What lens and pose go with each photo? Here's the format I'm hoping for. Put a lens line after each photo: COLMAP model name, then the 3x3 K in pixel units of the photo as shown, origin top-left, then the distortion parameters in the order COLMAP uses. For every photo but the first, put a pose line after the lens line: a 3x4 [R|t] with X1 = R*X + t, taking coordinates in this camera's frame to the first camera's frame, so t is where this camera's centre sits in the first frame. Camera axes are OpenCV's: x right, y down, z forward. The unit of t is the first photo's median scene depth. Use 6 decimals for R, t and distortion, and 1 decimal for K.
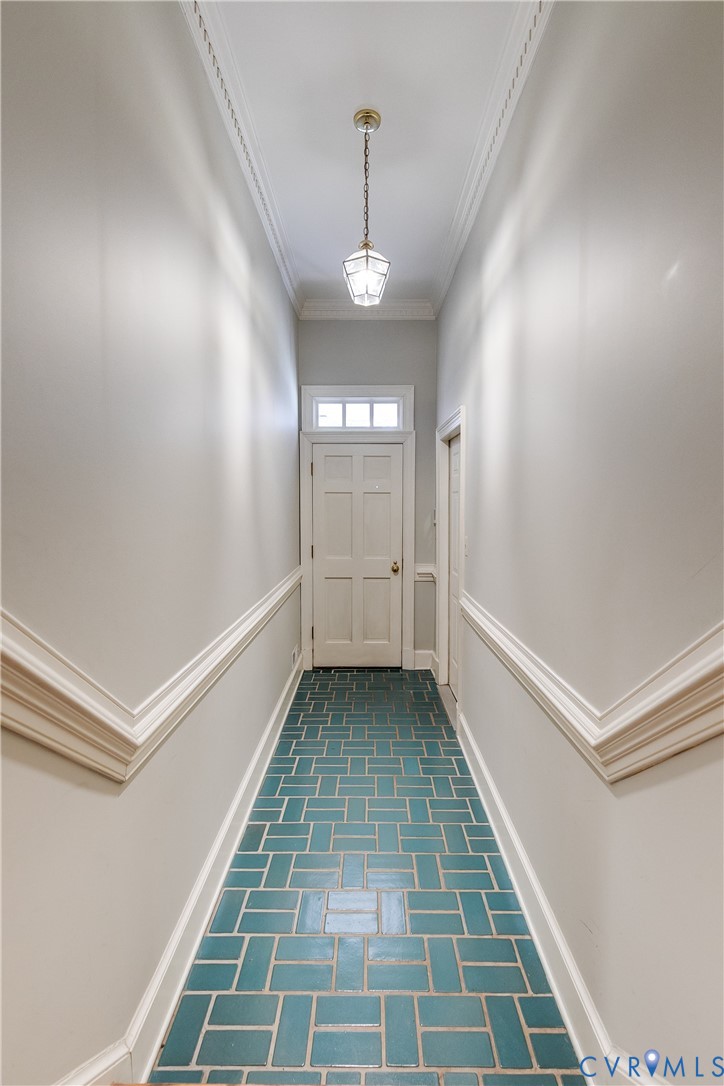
lens RADIAL K [[486.0, 0, 363.5], [0, 486.0, 541.8], [0, 0, 1]] dist [0.000111, 0.000644]
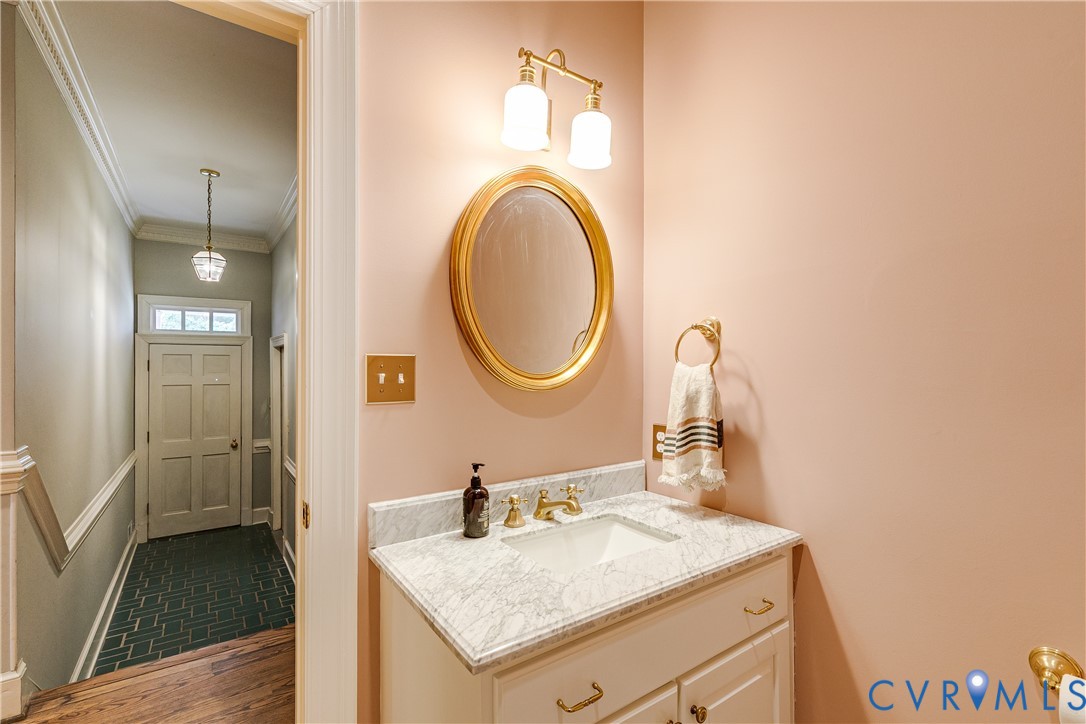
lens RADIAL K [[486.0, 0, 551.1], [0, 486.0, 365.0], [0, 0, 1]] dist [0.000111, 0.000644]
pose [[0.806656, 0.003017, 0.591013, -0.017067], [0.044558, 0.996831, -0.065904, -0.032730], [-0.589339, 0.079496, 0.803965, -0.511591]]
